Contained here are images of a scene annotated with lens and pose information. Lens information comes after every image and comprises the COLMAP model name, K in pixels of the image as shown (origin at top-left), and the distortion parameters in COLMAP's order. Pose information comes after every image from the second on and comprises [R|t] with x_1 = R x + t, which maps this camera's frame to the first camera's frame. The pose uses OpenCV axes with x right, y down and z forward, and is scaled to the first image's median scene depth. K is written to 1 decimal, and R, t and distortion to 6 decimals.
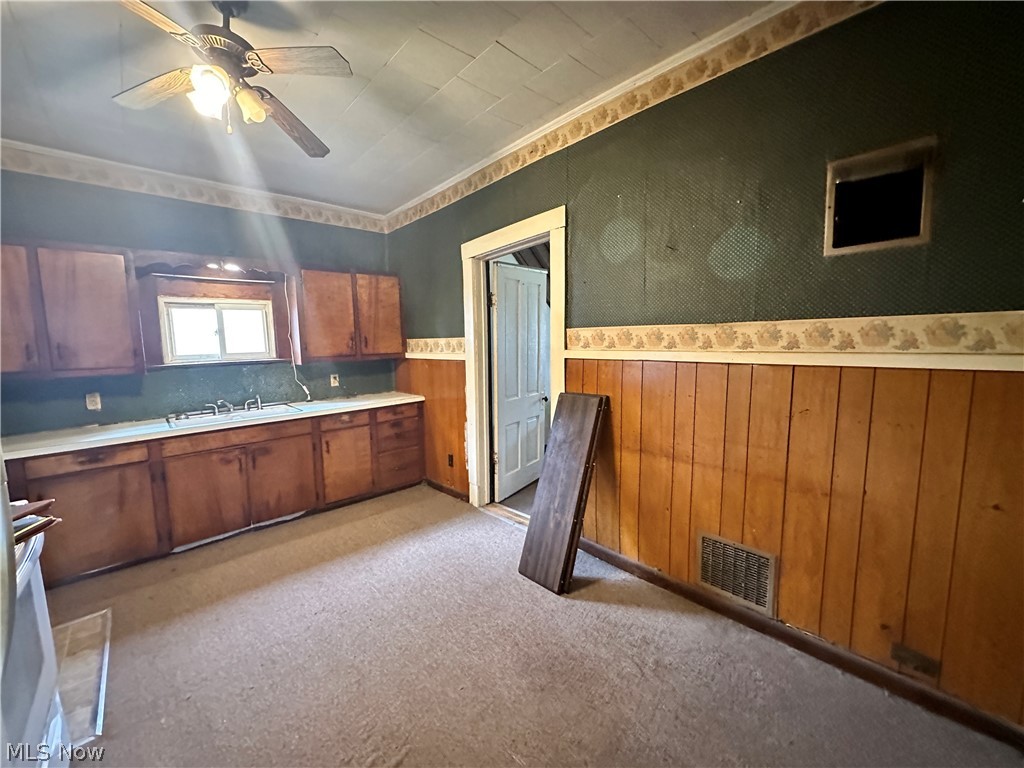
lens RADIAL K [[407.5, 0, 512.0], [0, 407.5, 384.0], [0, 0, 1]] dist [-0.001804, -0.000531]
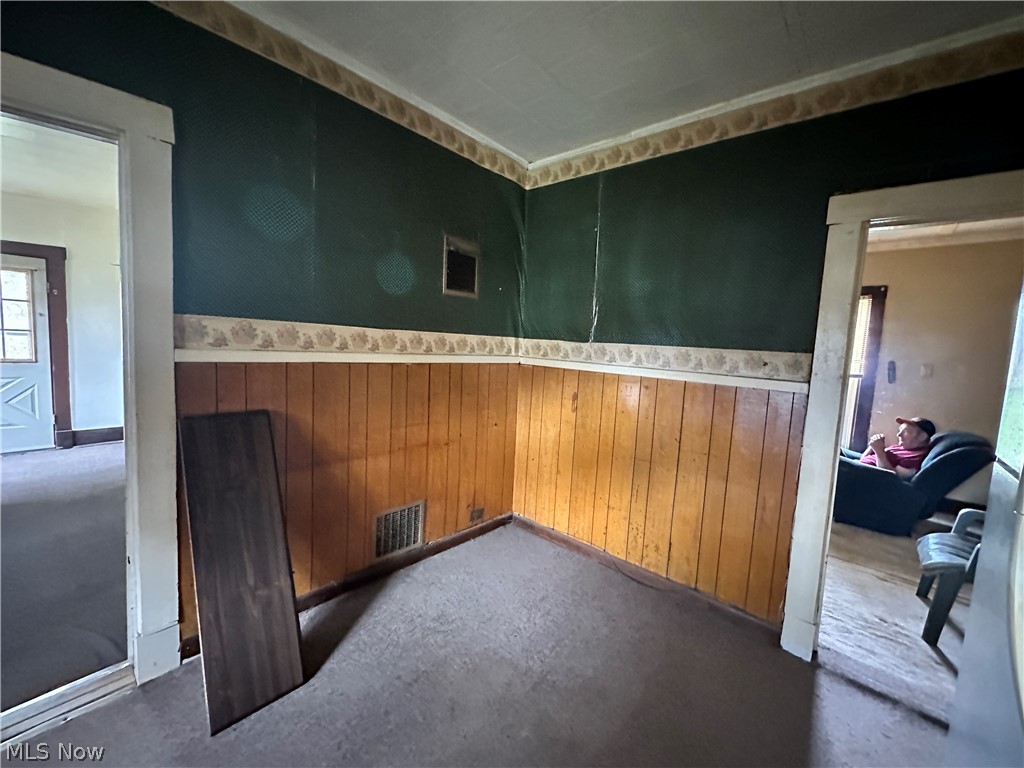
lens RADIAL K [[407.5, 0, 512.0], [0, 407.5, 384.0], [0, 0, 1]] dist [-0.001804, -0.000531]
pose [[-0.084125, -0.080159, 0.993226, -0.655738], [0.061178, 0.994463, 0.085440, -0.066541], [-0.994575, 0.067951, -0.078756, 0.698563]]
